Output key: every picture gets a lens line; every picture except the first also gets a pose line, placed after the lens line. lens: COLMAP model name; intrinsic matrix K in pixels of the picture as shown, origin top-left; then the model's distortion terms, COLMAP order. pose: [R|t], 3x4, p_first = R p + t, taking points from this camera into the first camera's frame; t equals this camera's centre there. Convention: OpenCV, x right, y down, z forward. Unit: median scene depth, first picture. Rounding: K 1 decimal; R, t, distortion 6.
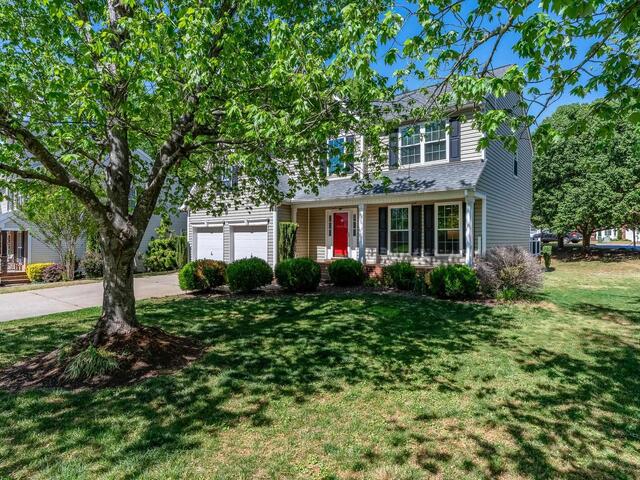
lens RADIAL K [[363.2, 0, 322.9], [0, 363.2, 237.3], [0, 0, 1]] dist [0.020384, 0.000070]
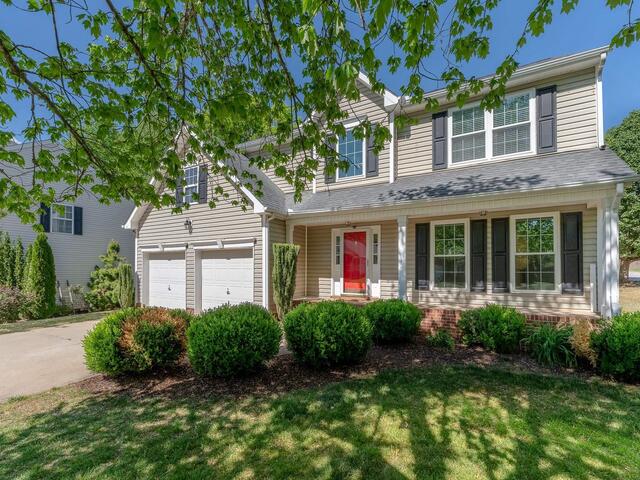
lens RADIAL K [[286.7, 0, 317.8], [0, 286.7, 262.8], [0, 0, 1]] dist [0.002032, -0.000787]
pose [[0.988225, -0.000903, 0.153002, -0.123359], [0.002358, 0.999954, -0.009325, -0.000236], [-0.152987, 0.009576, 0.988182, 0.479892]]
